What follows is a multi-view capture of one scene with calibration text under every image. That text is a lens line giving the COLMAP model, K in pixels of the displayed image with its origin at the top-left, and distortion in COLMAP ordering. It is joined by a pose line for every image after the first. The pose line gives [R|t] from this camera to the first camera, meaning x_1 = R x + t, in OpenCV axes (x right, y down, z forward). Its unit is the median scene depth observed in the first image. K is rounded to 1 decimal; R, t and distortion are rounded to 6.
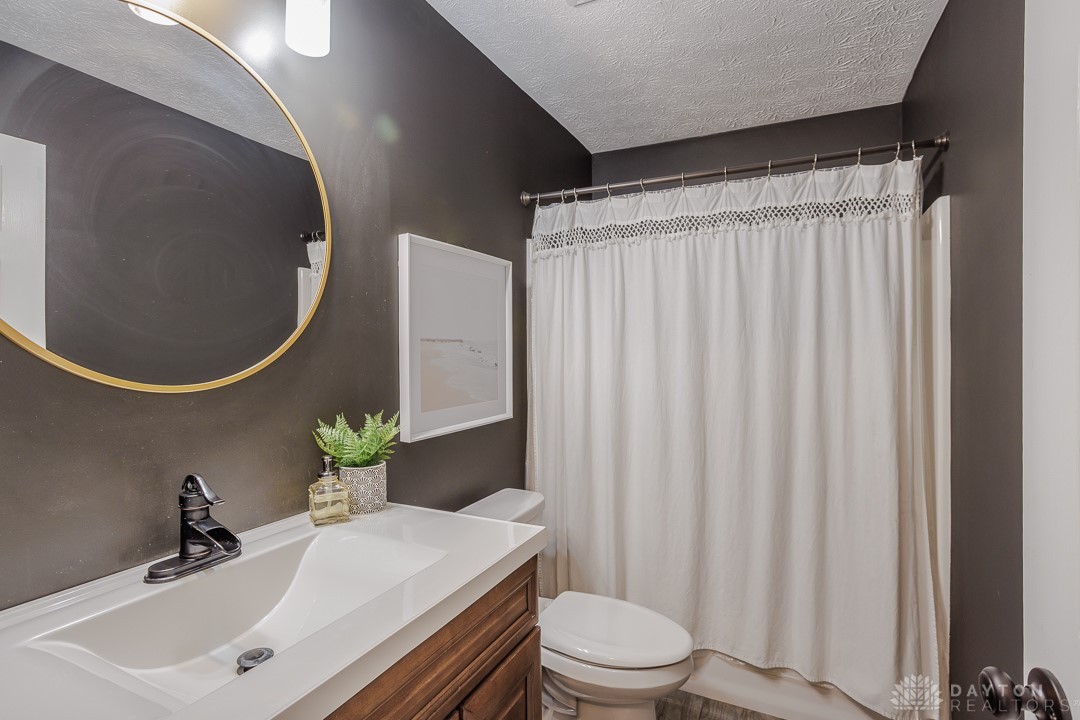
lens RADIAL K [[521.9, 0, 530.9], [0, 521.9, 351.1], [0, 0, 1]] dist [-0.042024, 0.031928]
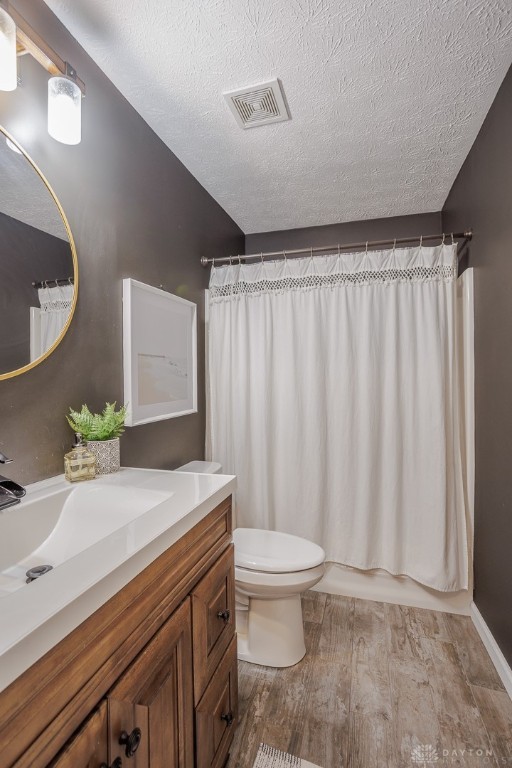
lens RADIAL K [[371.2, 0, 231.3], [0, 371.2, 384.4], [0, 0, 1]] dist [-0.042024, 0.031928]
pose [[0.989166, -0.003961, 0.146748, -0.104545], [0.004040, 0.999992, -0.000243, 0.059044], [-0.146746, 0.000833, 0.989174, -0.029711]]
